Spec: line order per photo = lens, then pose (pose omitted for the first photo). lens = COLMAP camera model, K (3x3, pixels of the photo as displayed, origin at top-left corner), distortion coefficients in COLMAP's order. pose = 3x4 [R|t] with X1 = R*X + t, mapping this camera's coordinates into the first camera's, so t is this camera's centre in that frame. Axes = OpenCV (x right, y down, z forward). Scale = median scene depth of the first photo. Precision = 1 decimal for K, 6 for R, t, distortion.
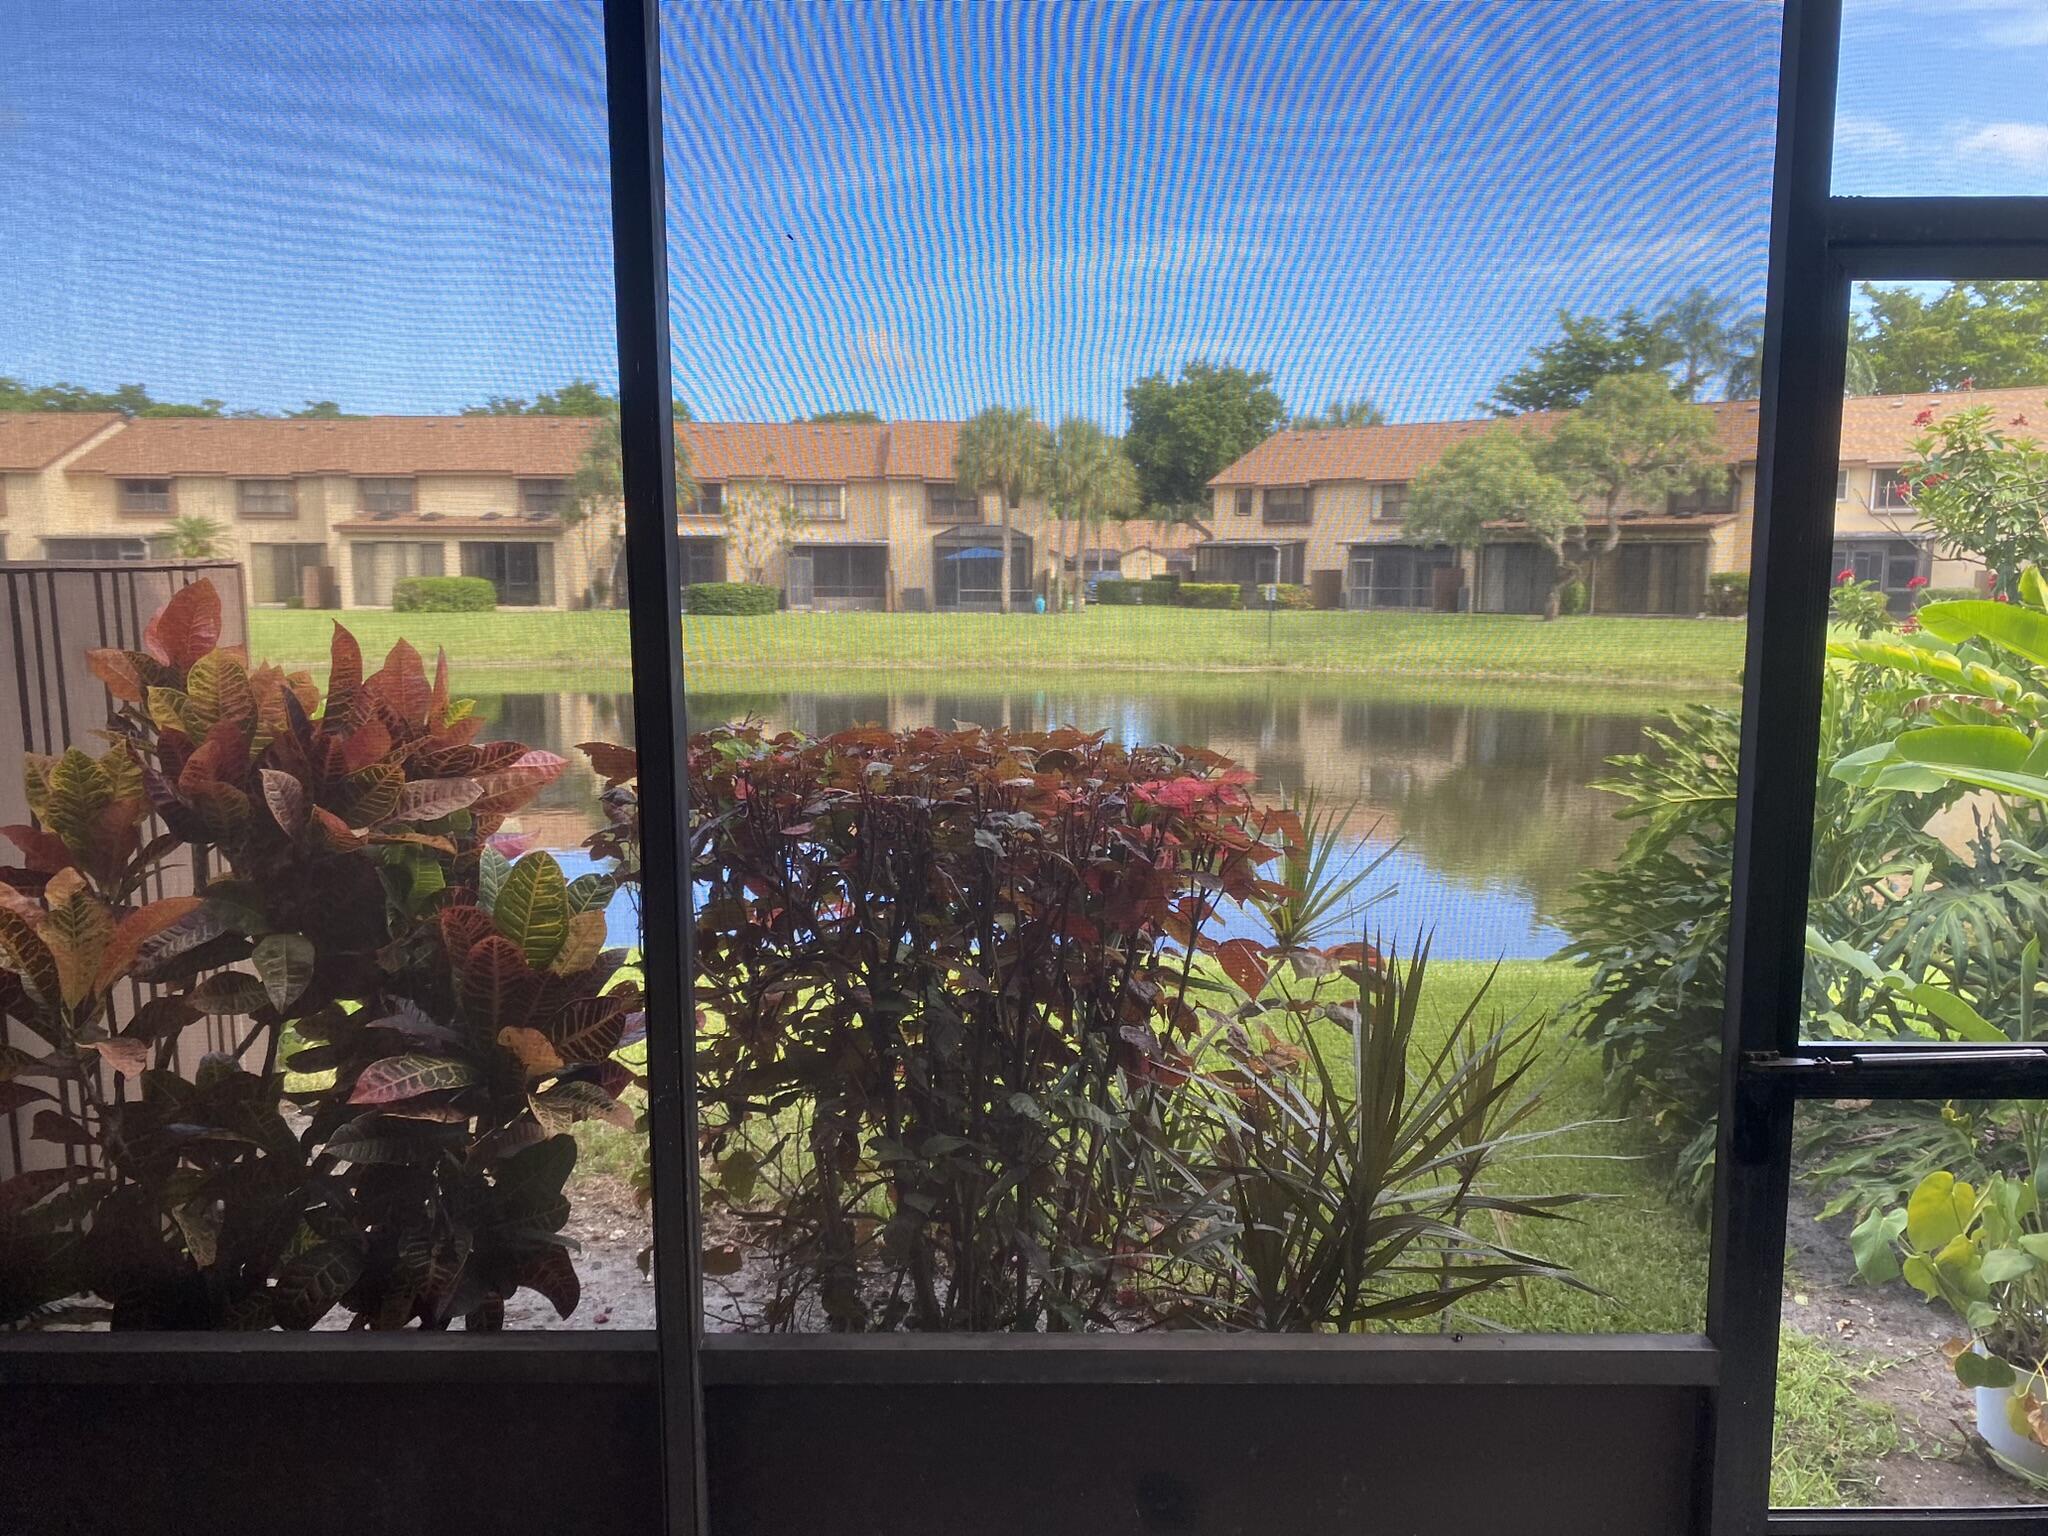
lens RADIAL K [[1533.7, 0, 1015.6], [0, 1533.7, 808.2], [0, 0, 1]] dist [0.023963, -0.045554]
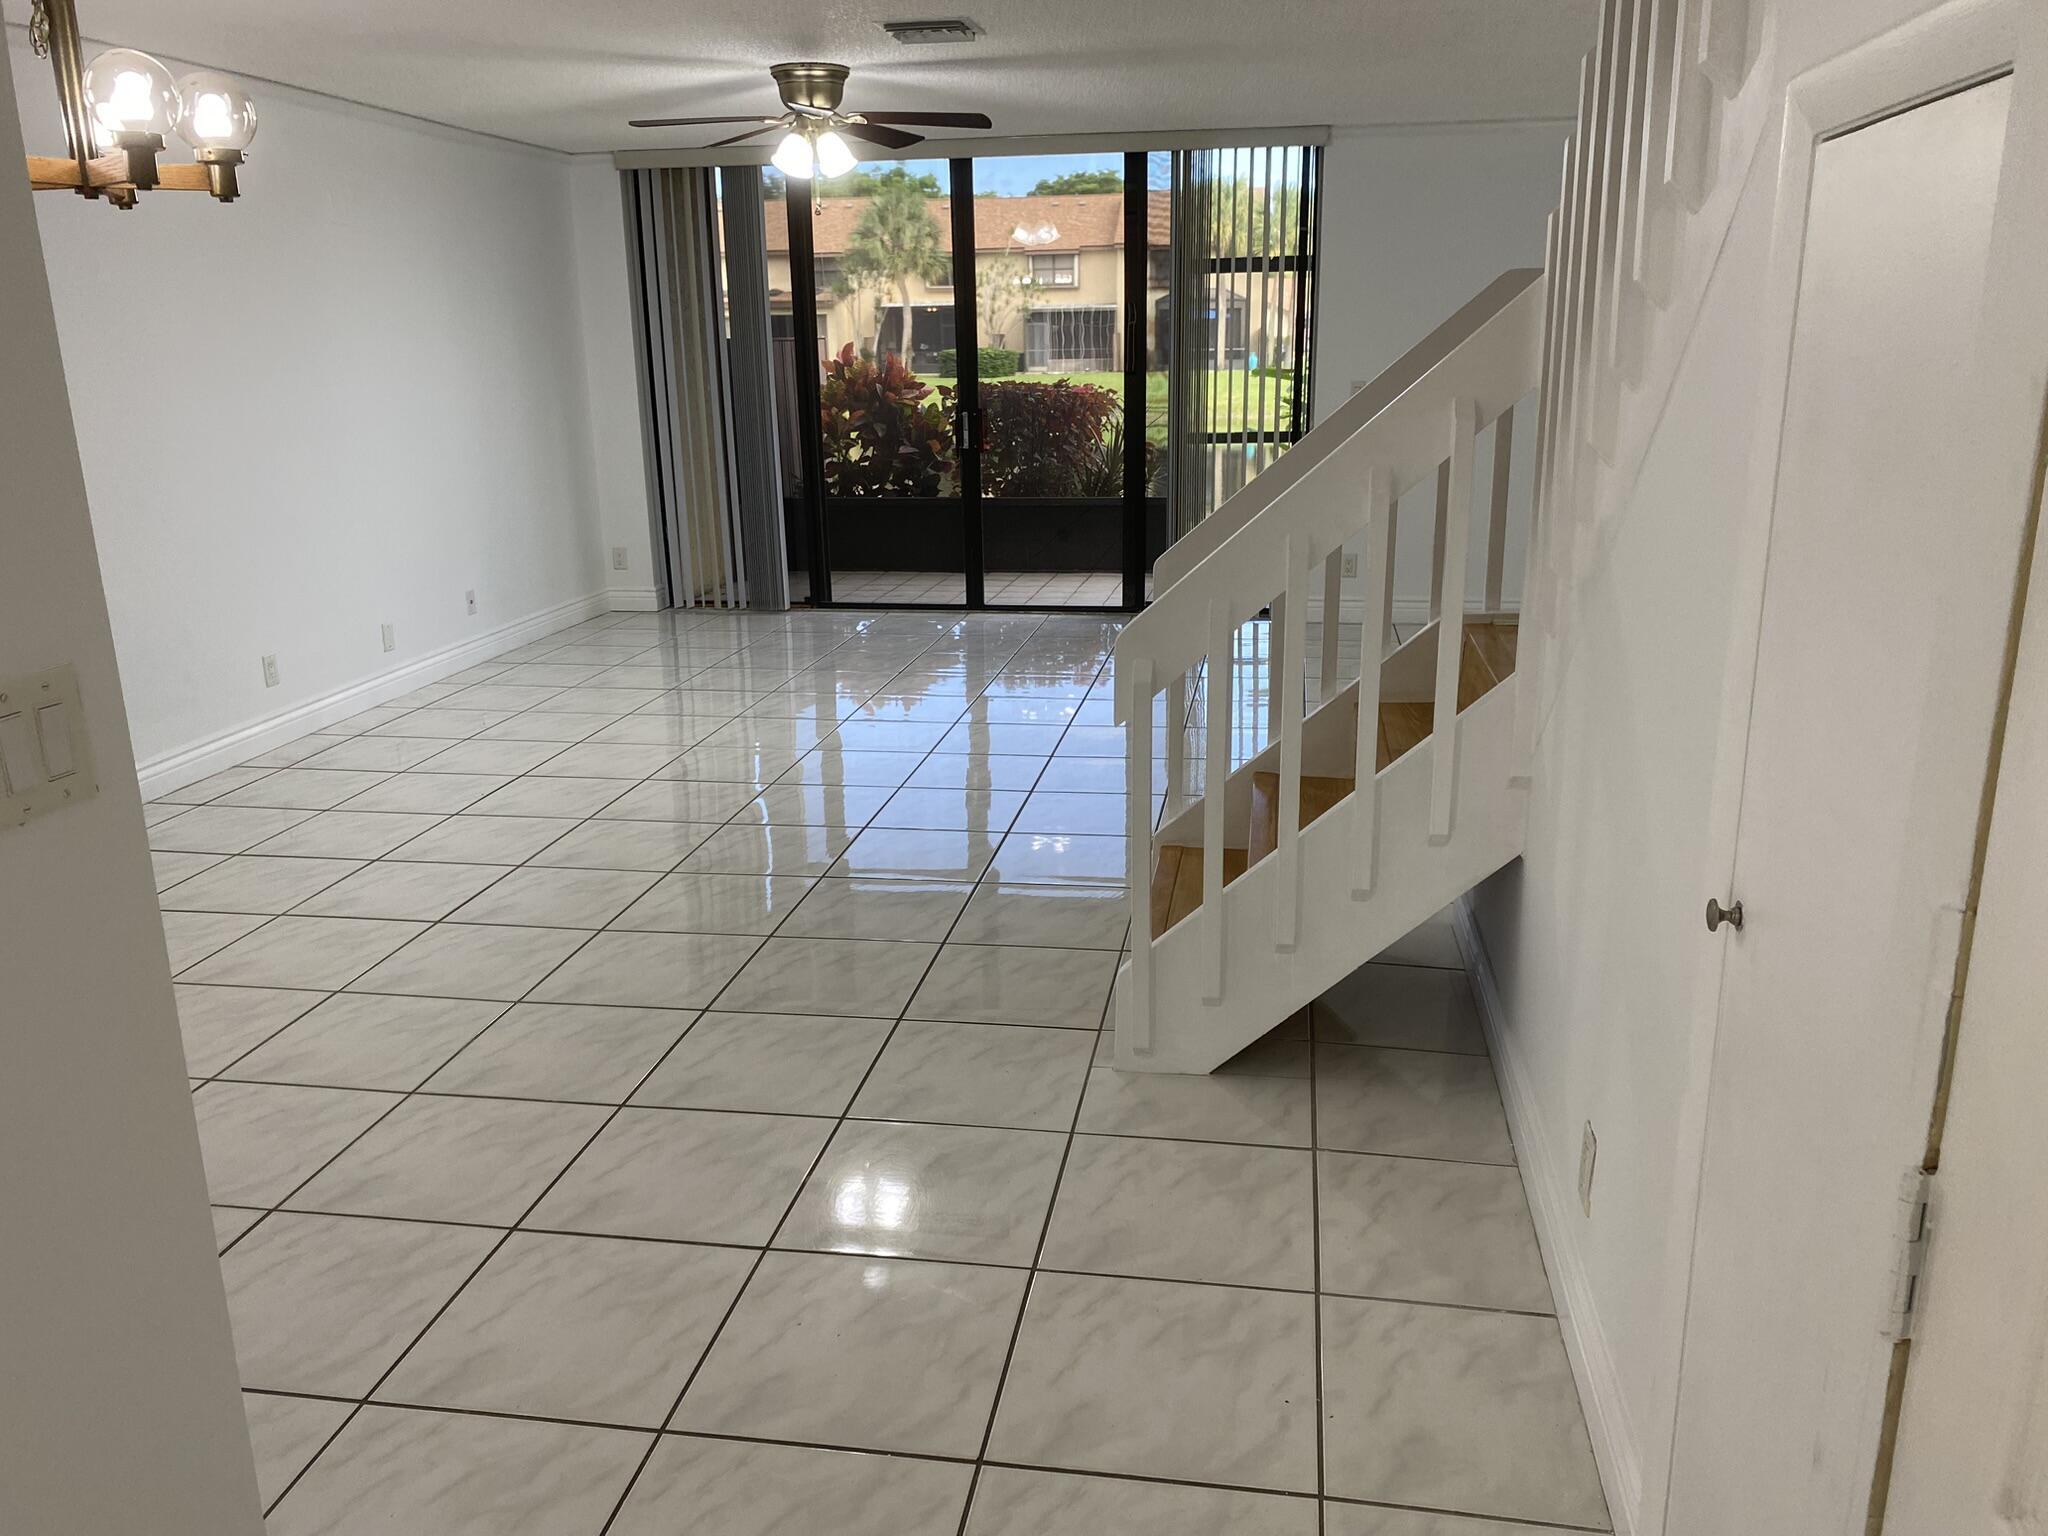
lens RADIAL K [[1533.7, 0, 1045.4], [0, 1533.7, 787.5], [0, 0, 1]] dist [0.023963, -0.045554]
pose [[0.990147, 0.020785, -0.138477, 0.027303], [-0.002040, 0.990958, 0.134155, 0.022152], [0.140014, -0.132550, 0.981237, -0.144641]]
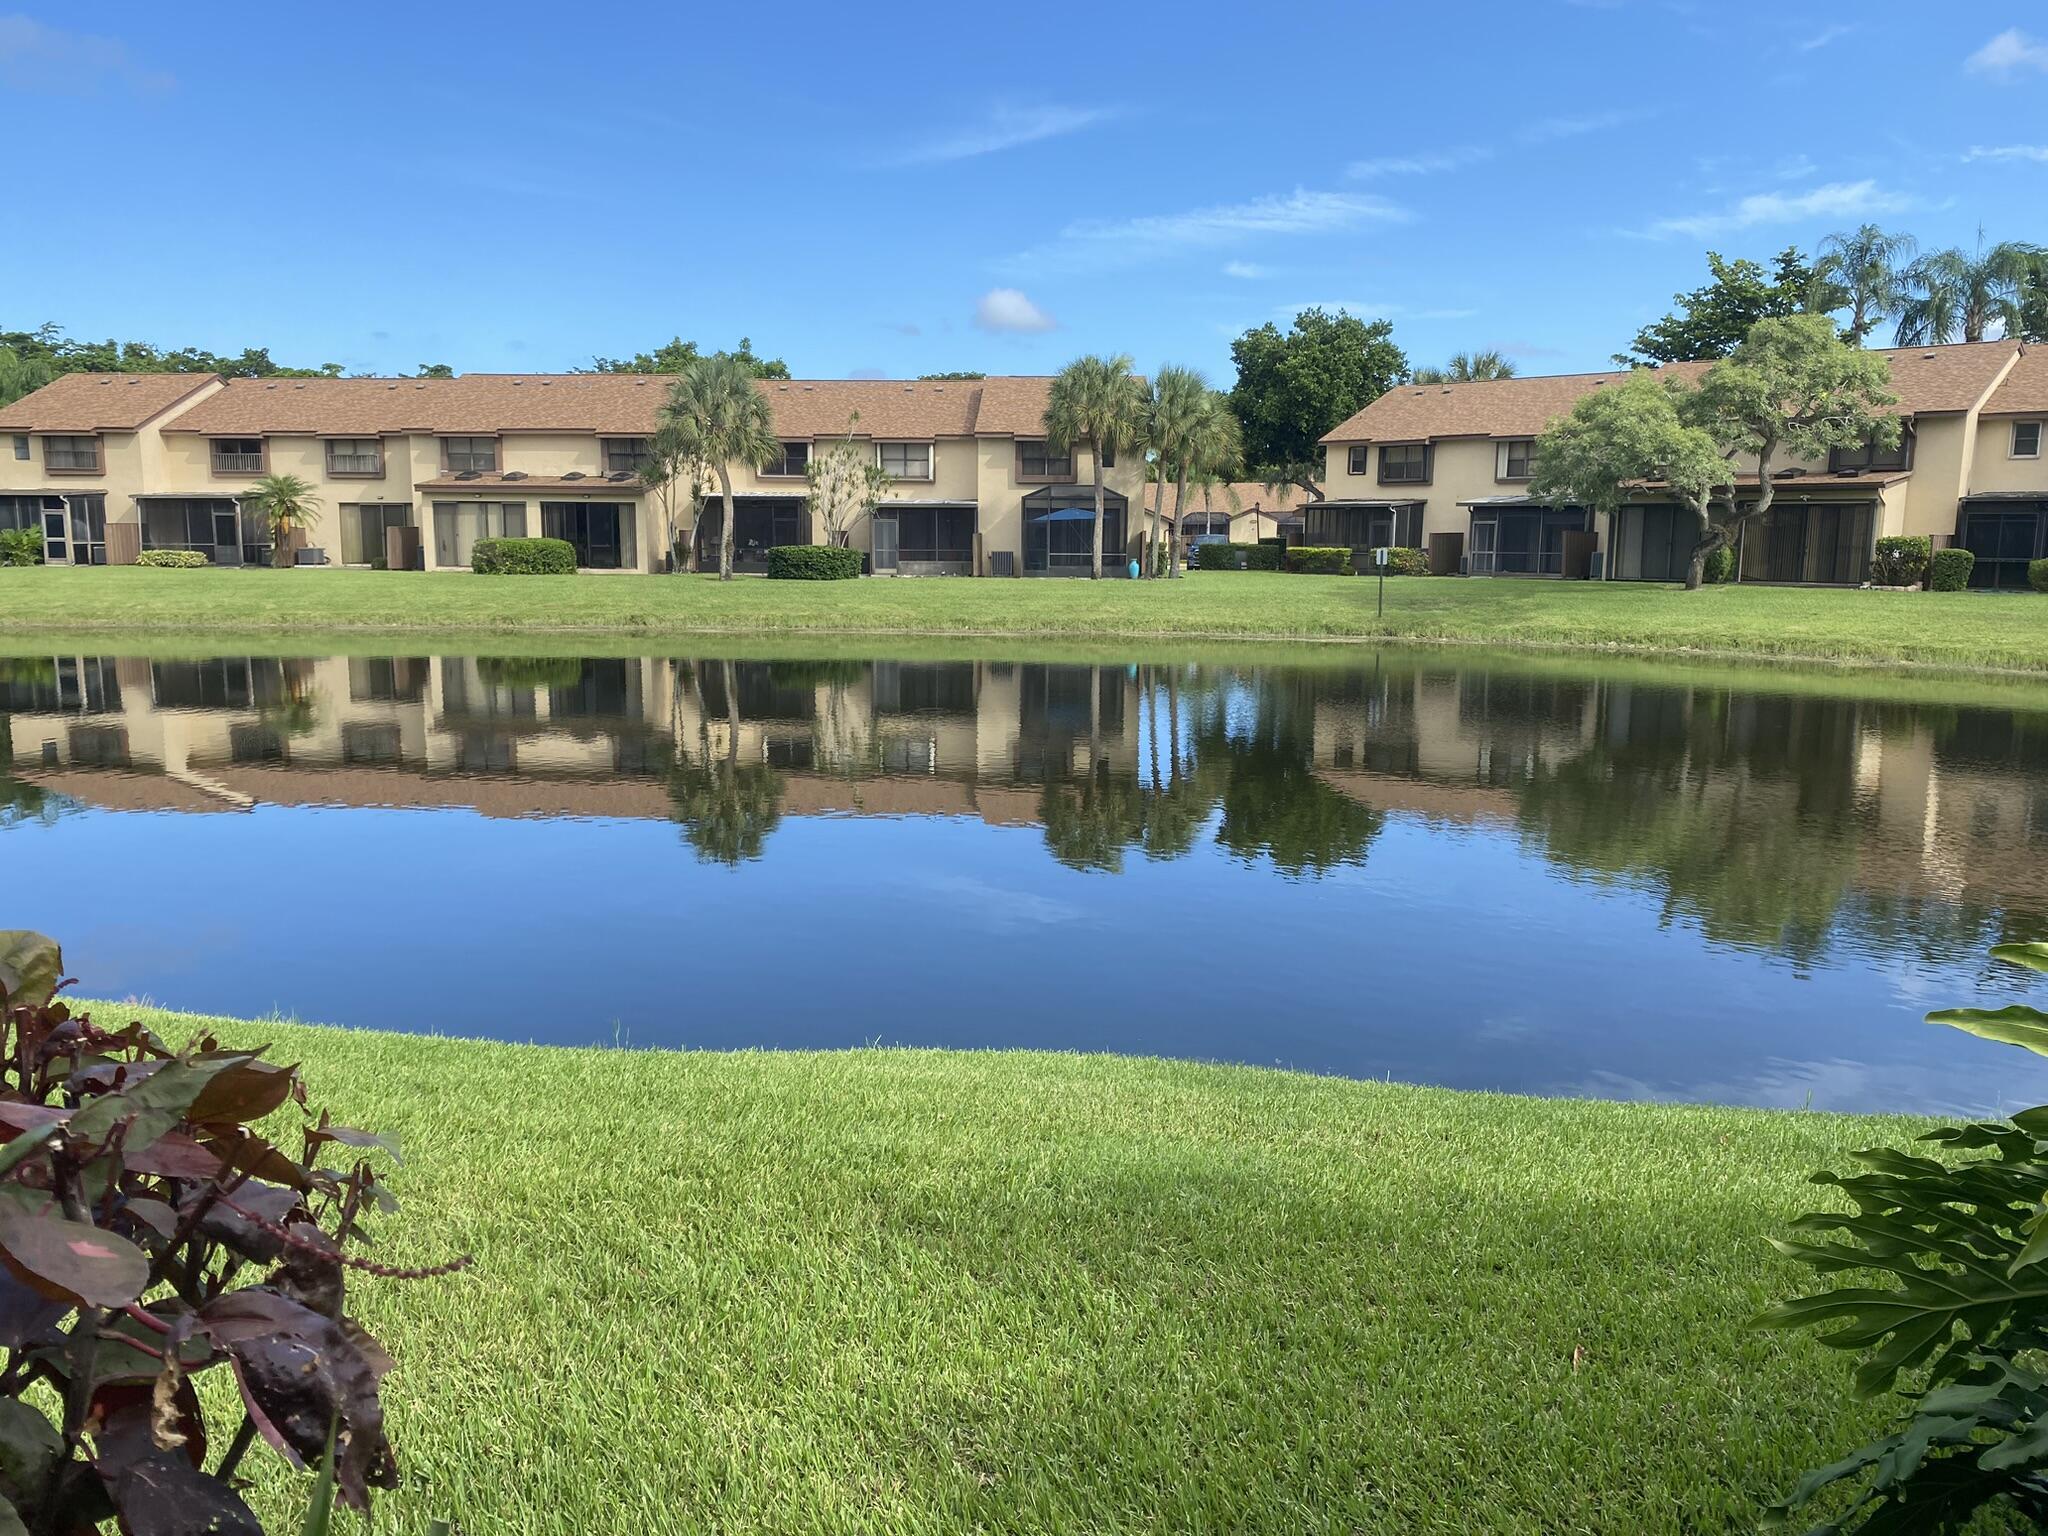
lens RADIAL K [[1533.7, 0, 1002.4], [0, 1533.7, 804.9], [0, 0, 1]] dist [0.023963, -0.045554]
pose [[0.996513, 0.017135, -0.081654, 0.013825], [-0.015565, 0.999682, 0.019829, -0.004831], [0.081968, -0.018489, 0.996463, 0.046485]]
